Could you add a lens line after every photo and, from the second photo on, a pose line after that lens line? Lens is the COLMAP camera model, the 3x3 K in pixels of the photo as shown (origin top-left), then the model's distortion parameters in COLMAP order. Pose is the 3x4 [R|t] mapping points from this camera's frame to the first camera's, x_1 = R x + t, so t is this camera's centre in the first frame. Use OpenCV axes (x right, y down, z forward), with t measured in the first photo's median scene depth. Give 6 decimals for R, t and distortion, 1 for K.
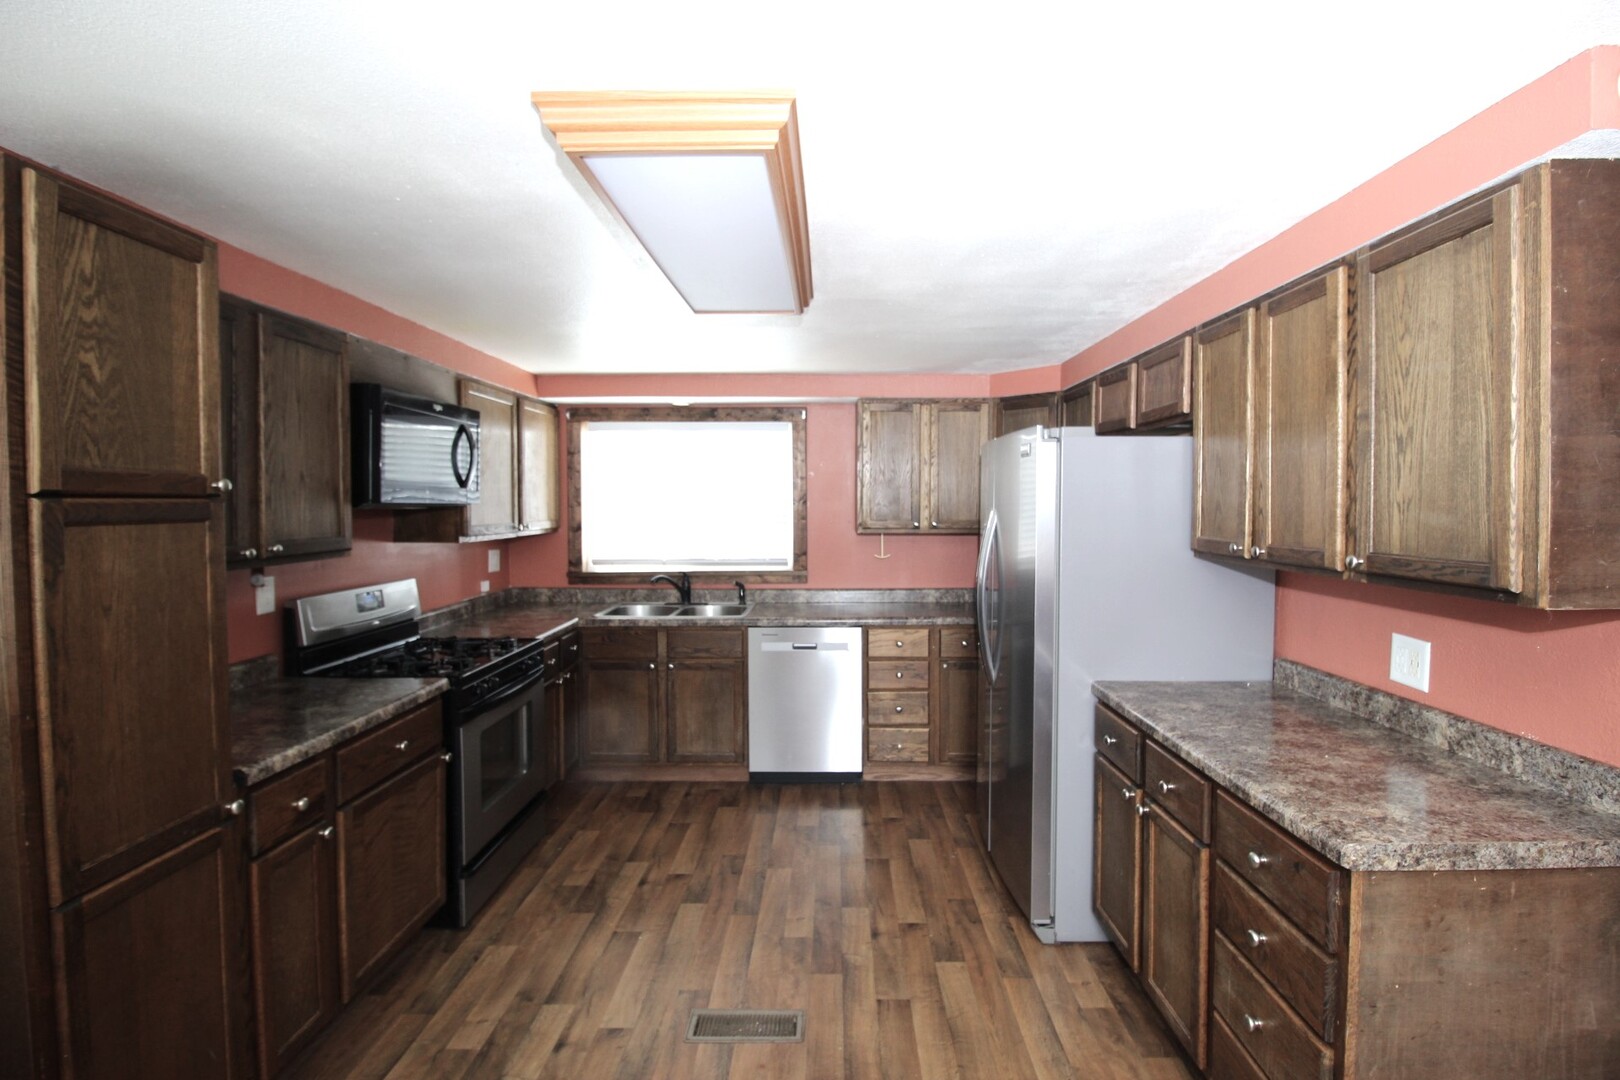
lens RADIAL K [[758.9, 0, 819.7], [0, 758.9, 531.5], [0, 0, 1]] dist [-0.004536, -0.008208]
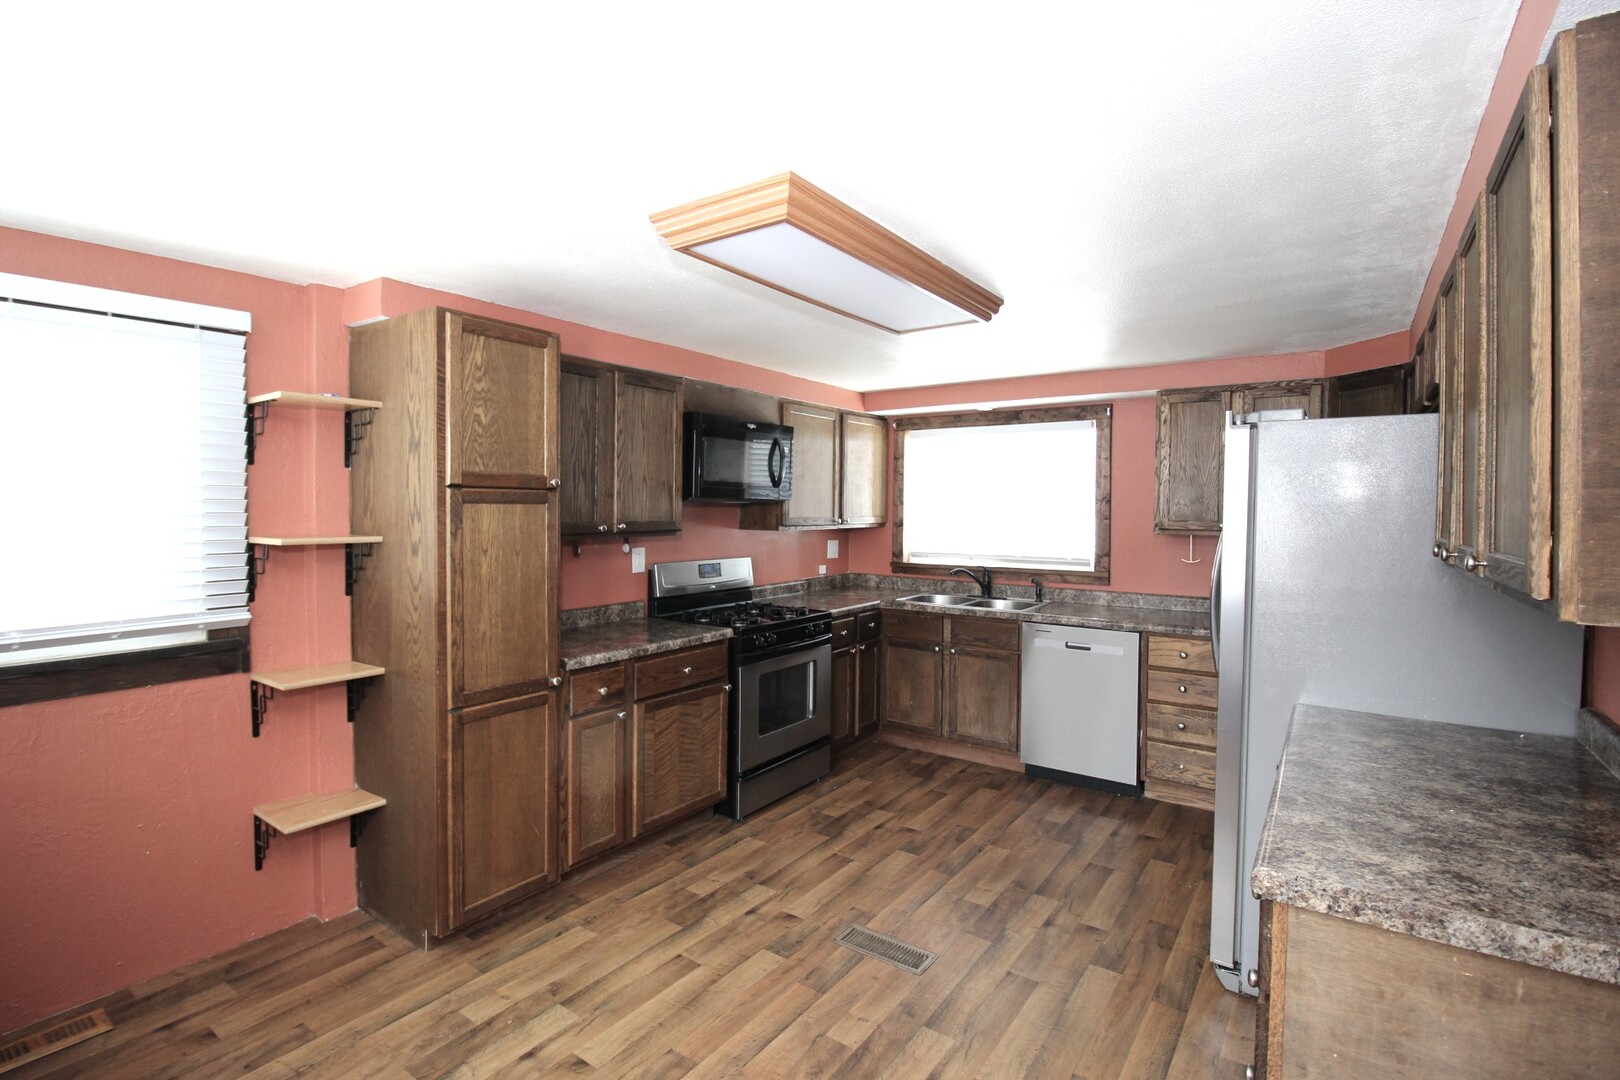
lens RADIAL K [[758.9, 0, 813.5], [0, 758.9, 530.7], [0, 0, 1]] dist [-0.004536, -0.008208]
pose [[0.822728, 0.024608, -0.567902, 0.422711], [-0.030144, 0.999546, -0.000358, 0.019217], [0.567635, 0.017413, 0.823096, -0.022102]]
